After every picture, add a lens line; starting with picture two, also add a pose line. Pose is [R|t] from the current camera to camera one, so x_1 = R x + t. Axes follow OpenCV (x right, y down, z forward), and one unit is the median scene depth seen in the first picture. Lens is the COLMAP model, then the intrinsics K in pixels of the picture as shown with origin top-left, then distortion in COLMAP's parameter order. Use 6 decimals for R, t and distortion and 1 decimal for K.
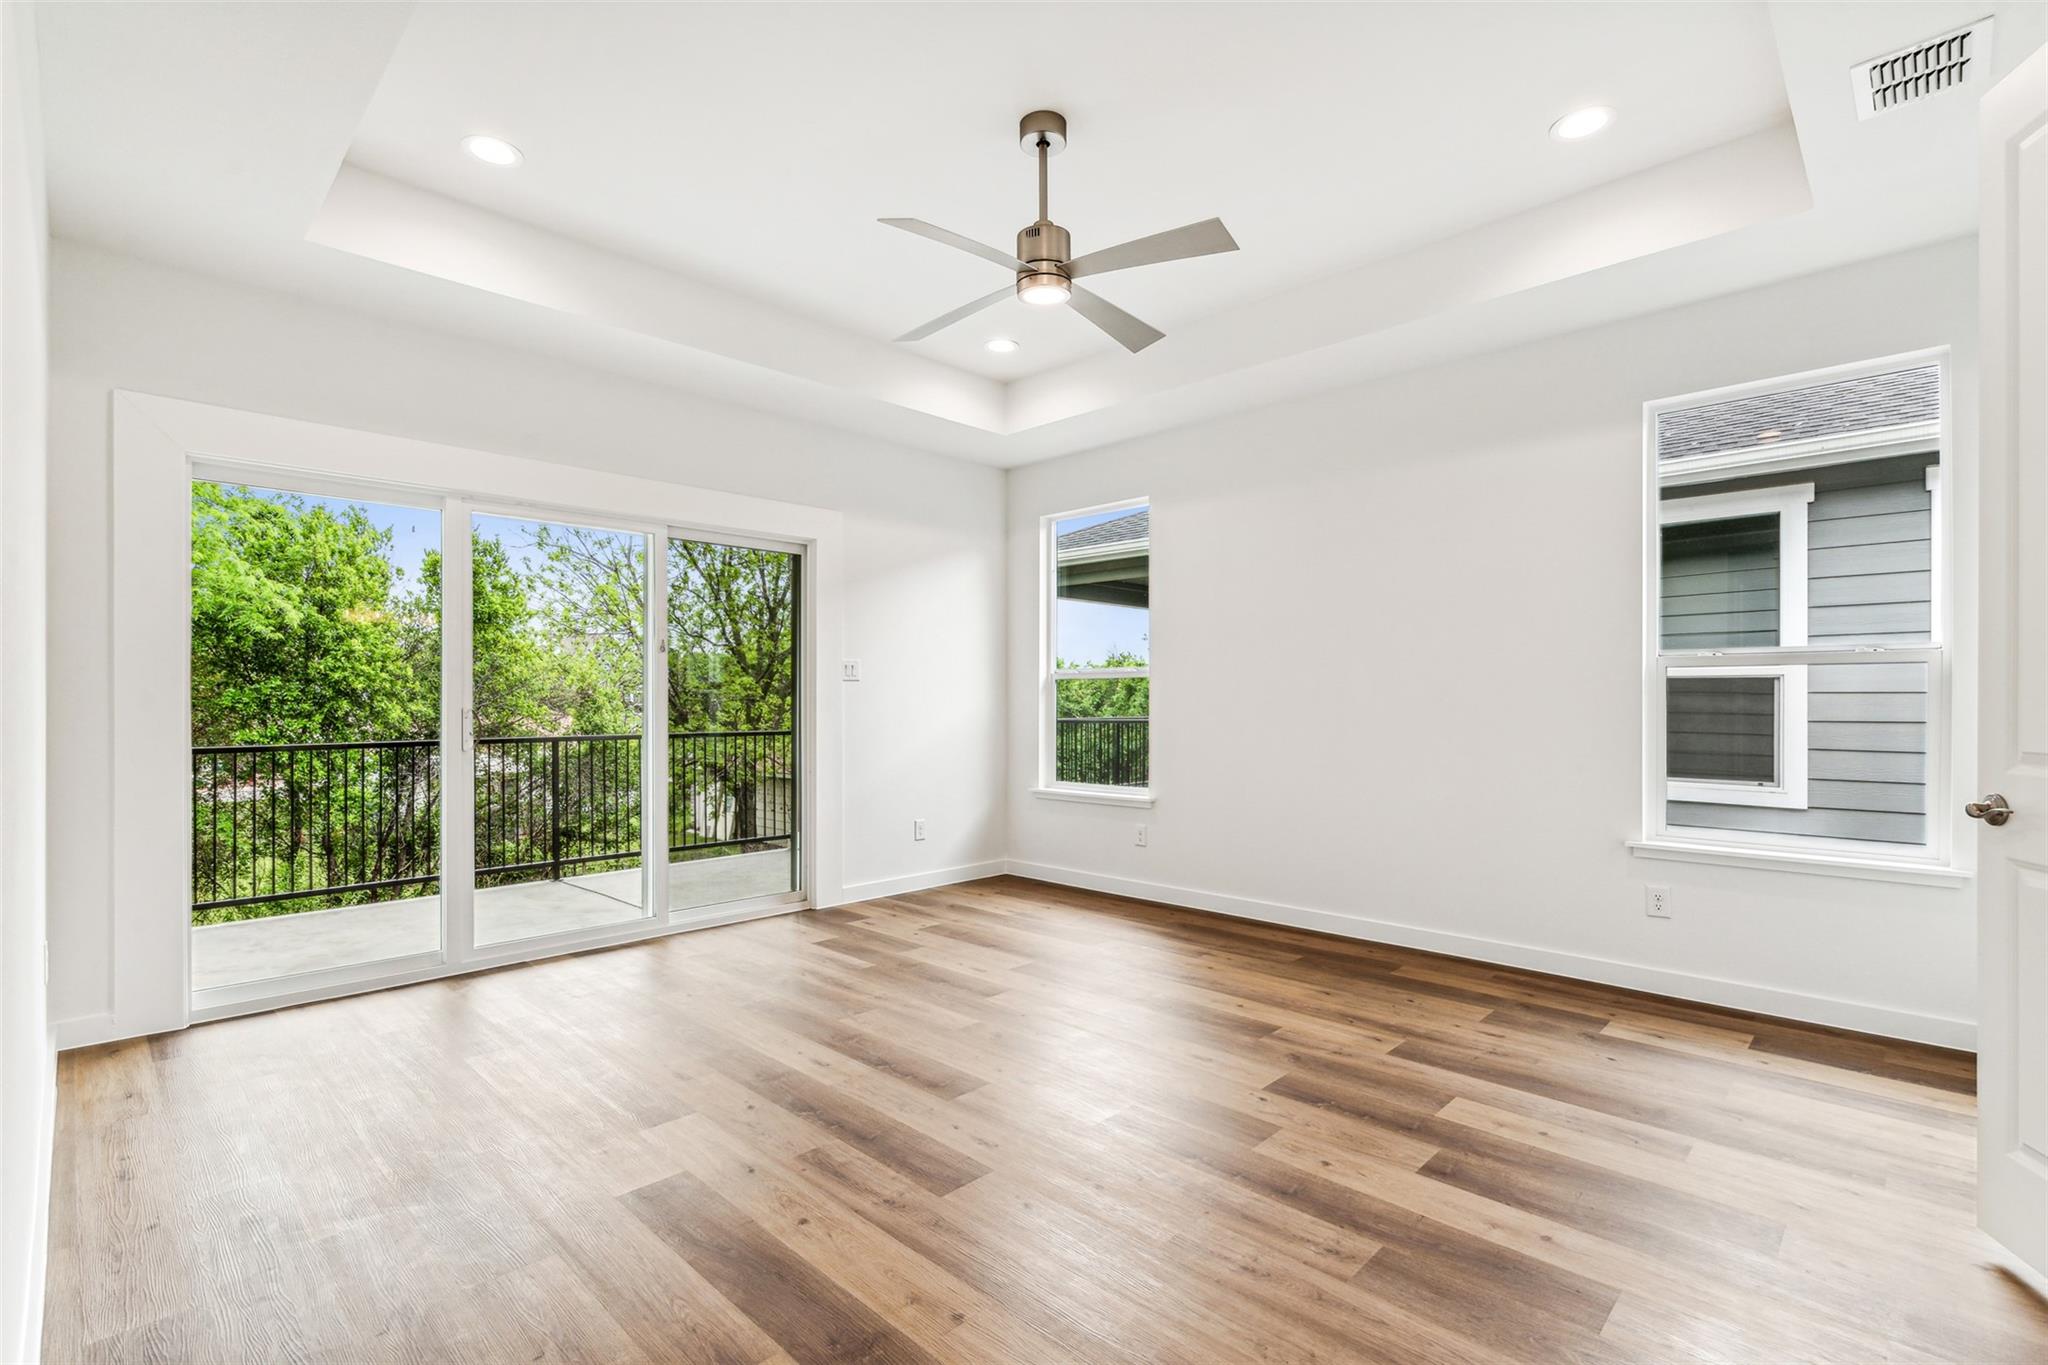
lens RADIAL K [[937.7, 0, 1023.8], [0, 937.7, 712.5], [0, 0, 1]] dist [-0.002293, -0.000106]
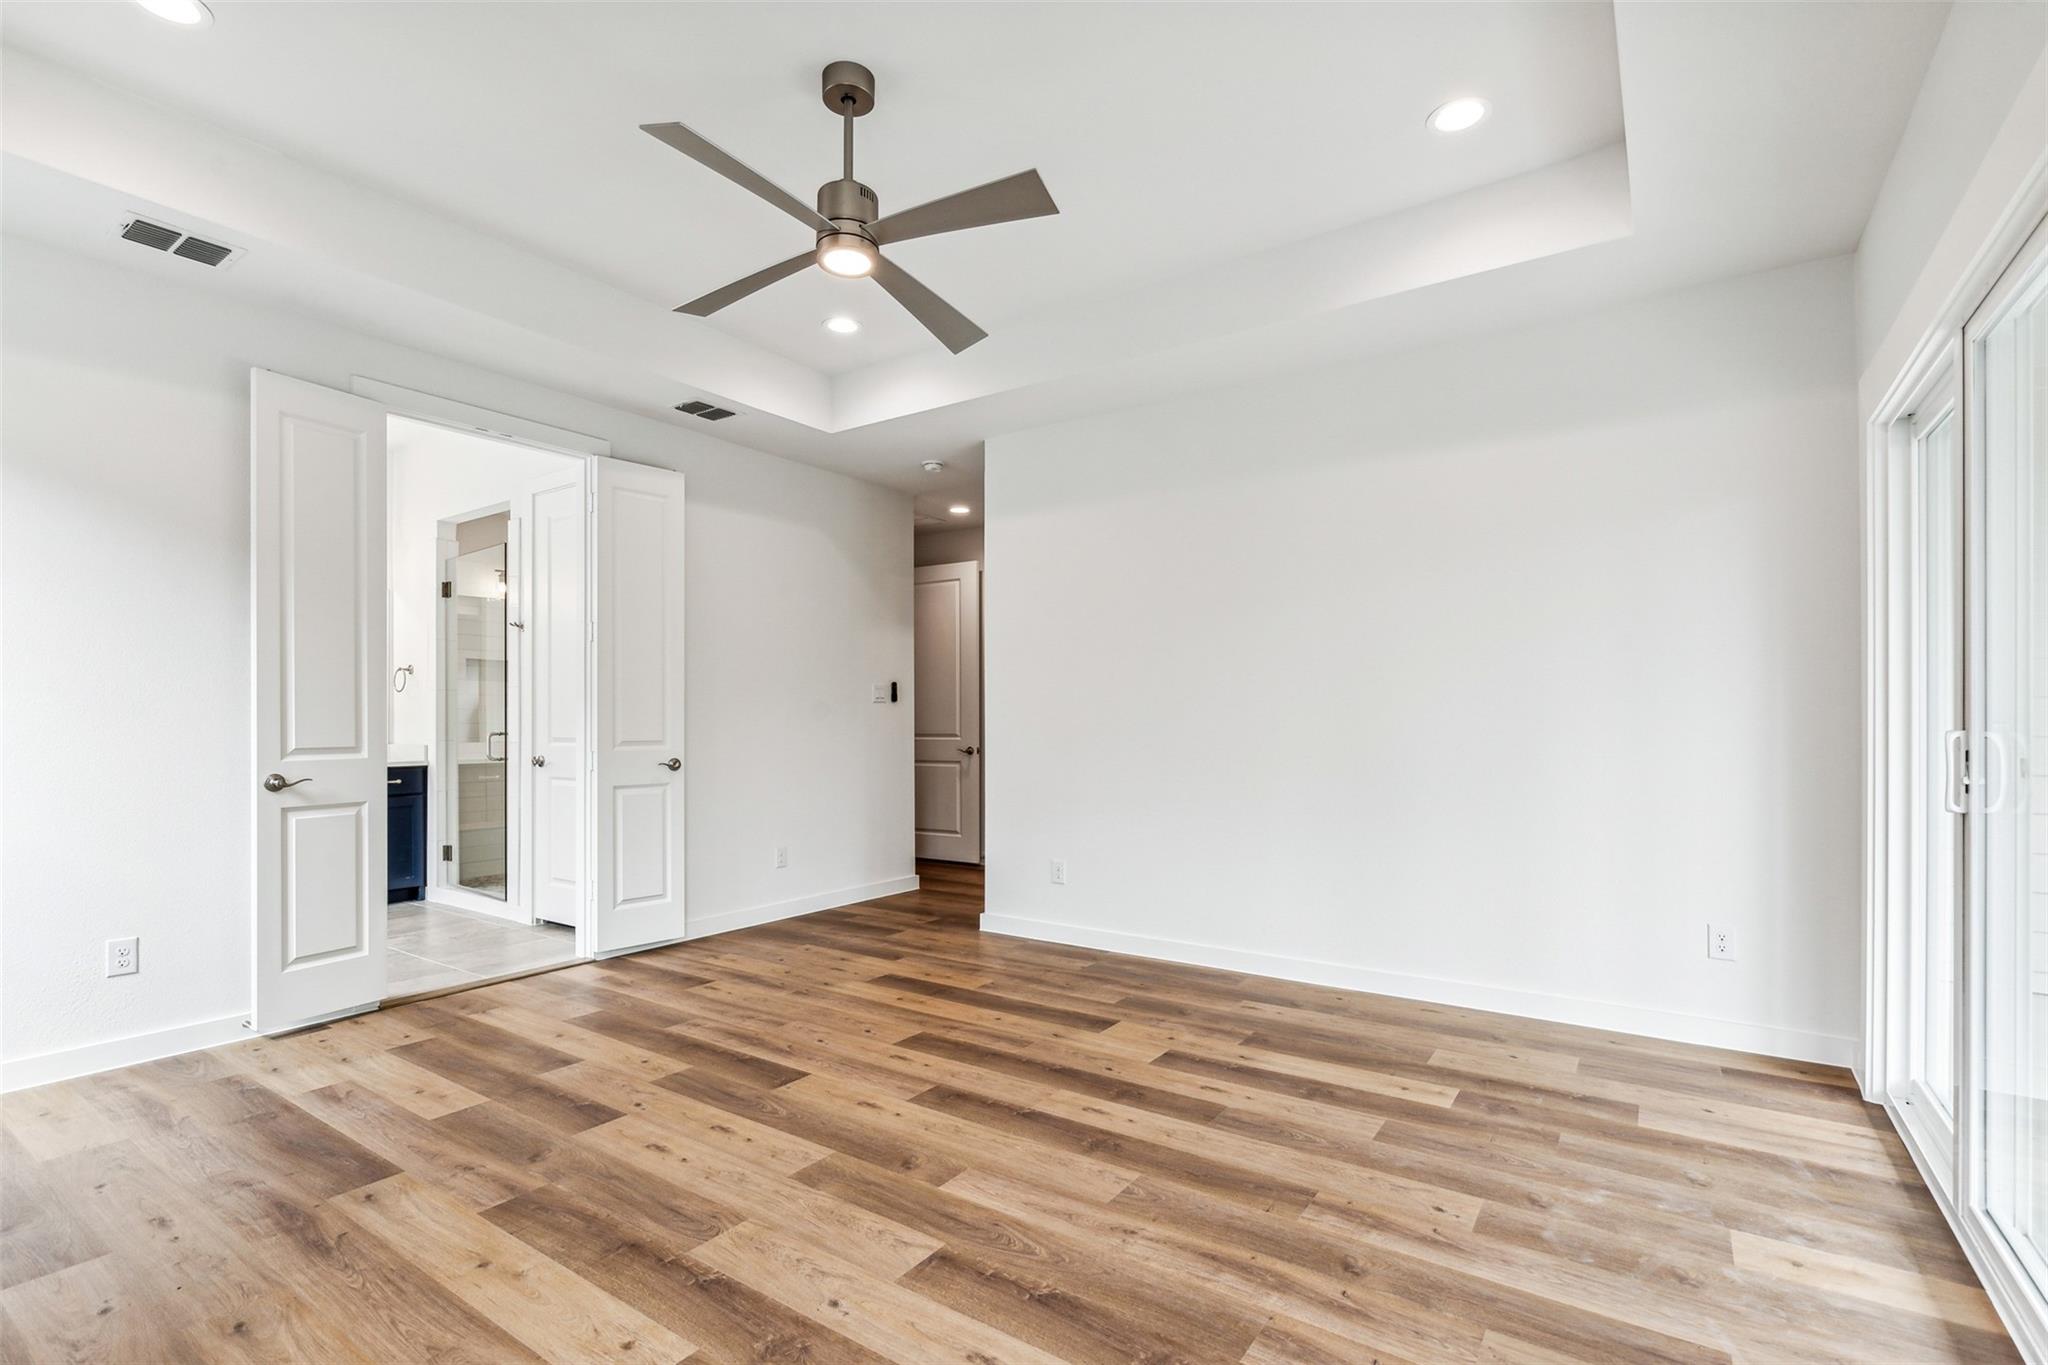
lens RADIAL K [[942.7, 0, 1011.8], [0, 942.7, 690.1], [0, 0, 1]] dist [-0.001391, 0.000312]
pose [[-0.987356, -0.001205, -0.158516, 0.009903], [0.001755, 0.999827, -0.018534, -0.022068], [0.158511, -0.018578, -0.987182, 1.790280]]
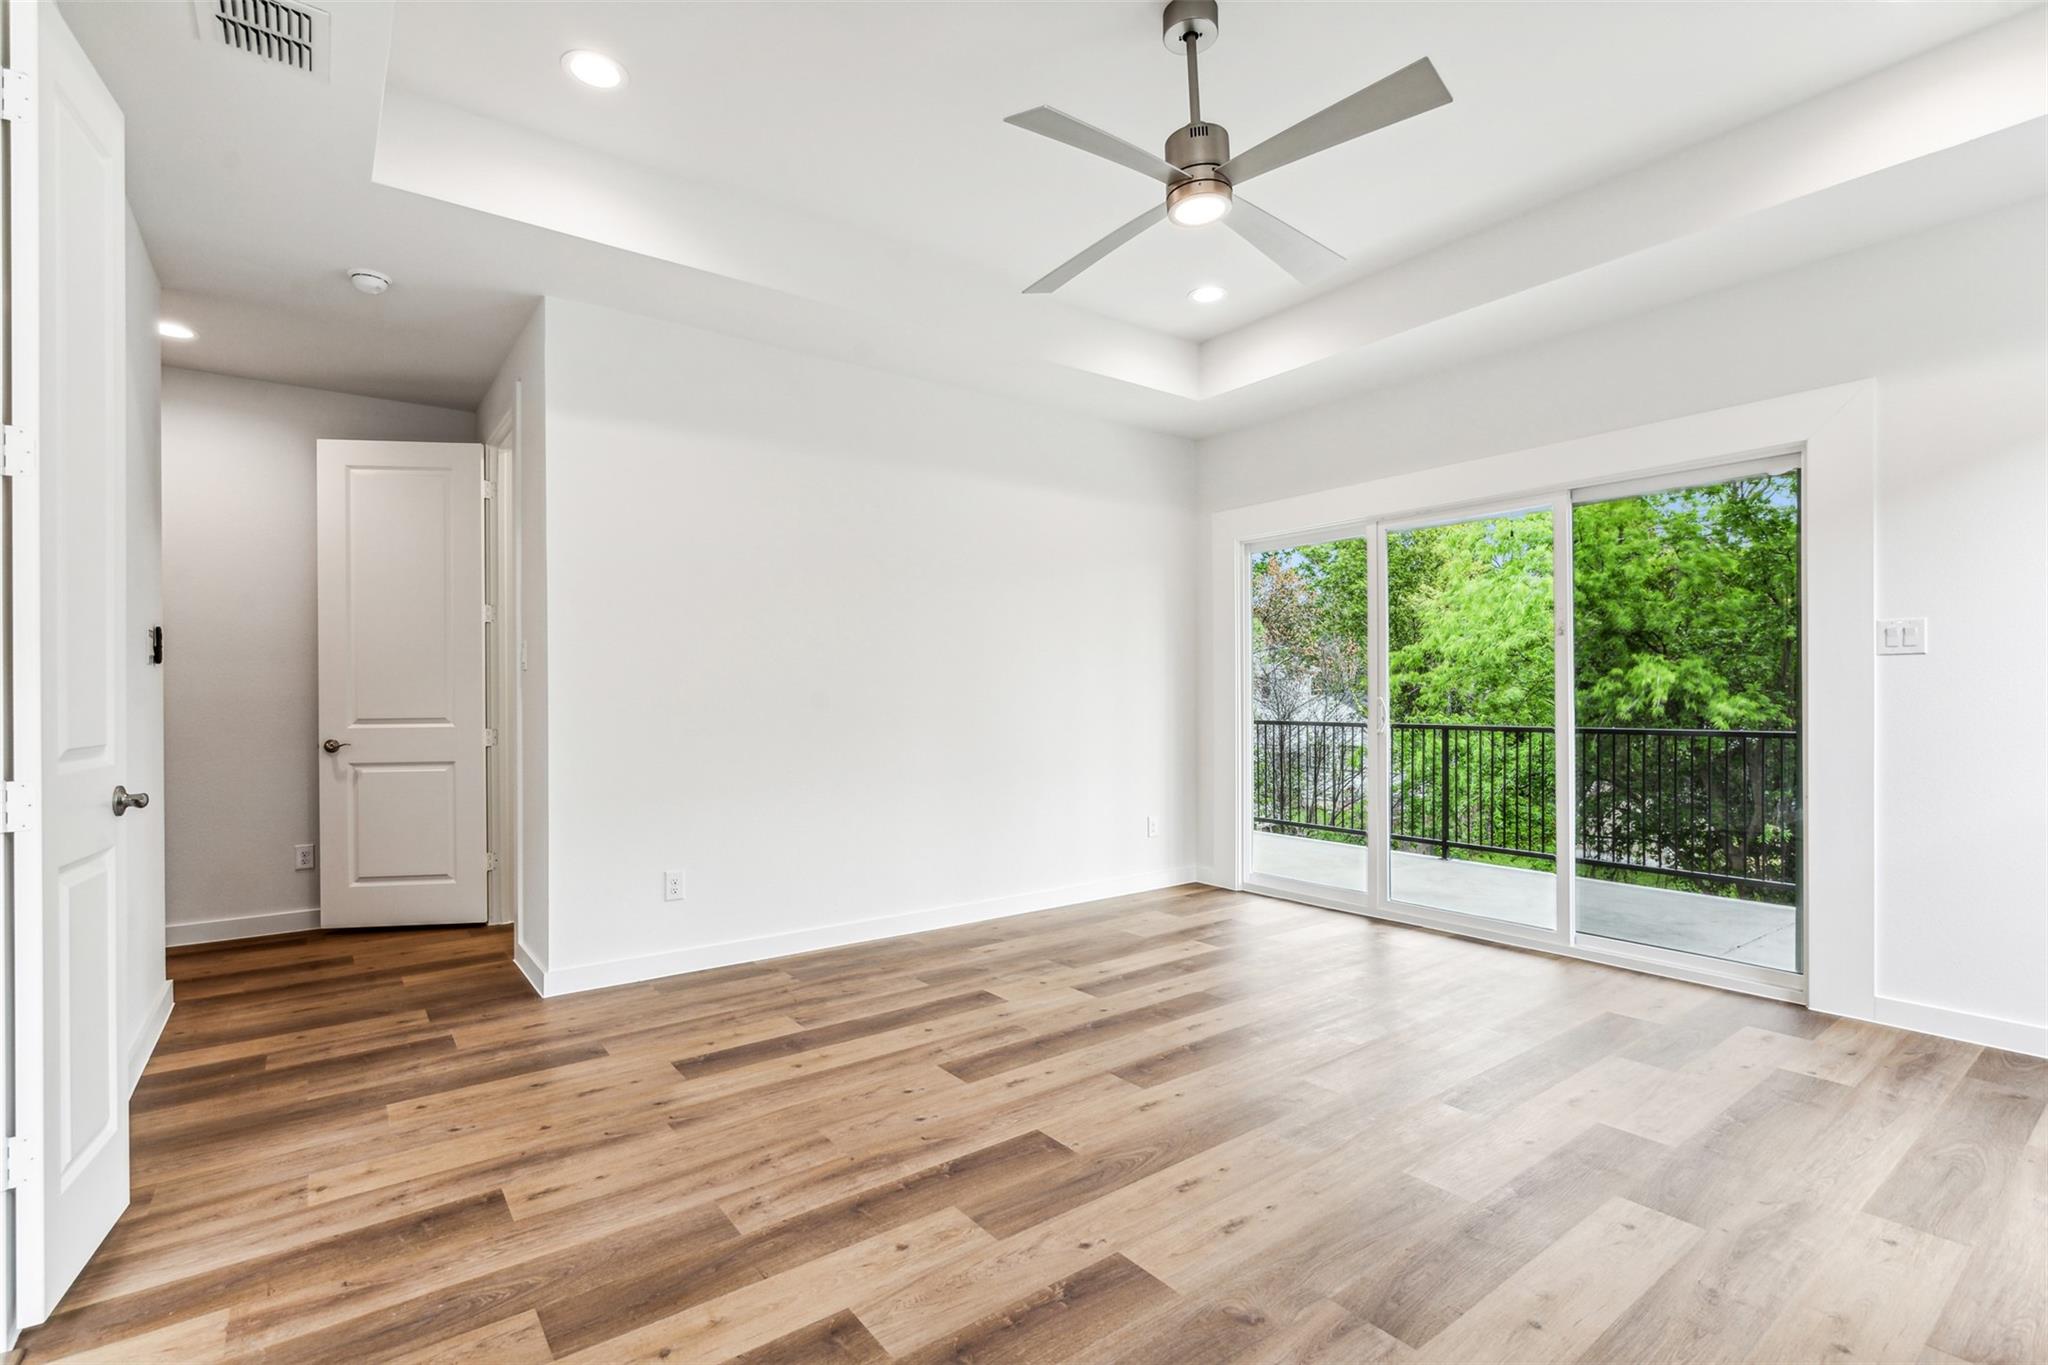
lens RADIAL K [[942.7, 0, 1011.8], [0, 942.7, 690.1], [0, 0, 1]] dist [-0.001391, 0.000312]
pose [[-0.160008, -0.001171, -0.987115, 0.833551], [-0.007637, 0.999971, 0.000052, -0.011731], [0.987086, 0.007546, -0.160013, 0.899763]]
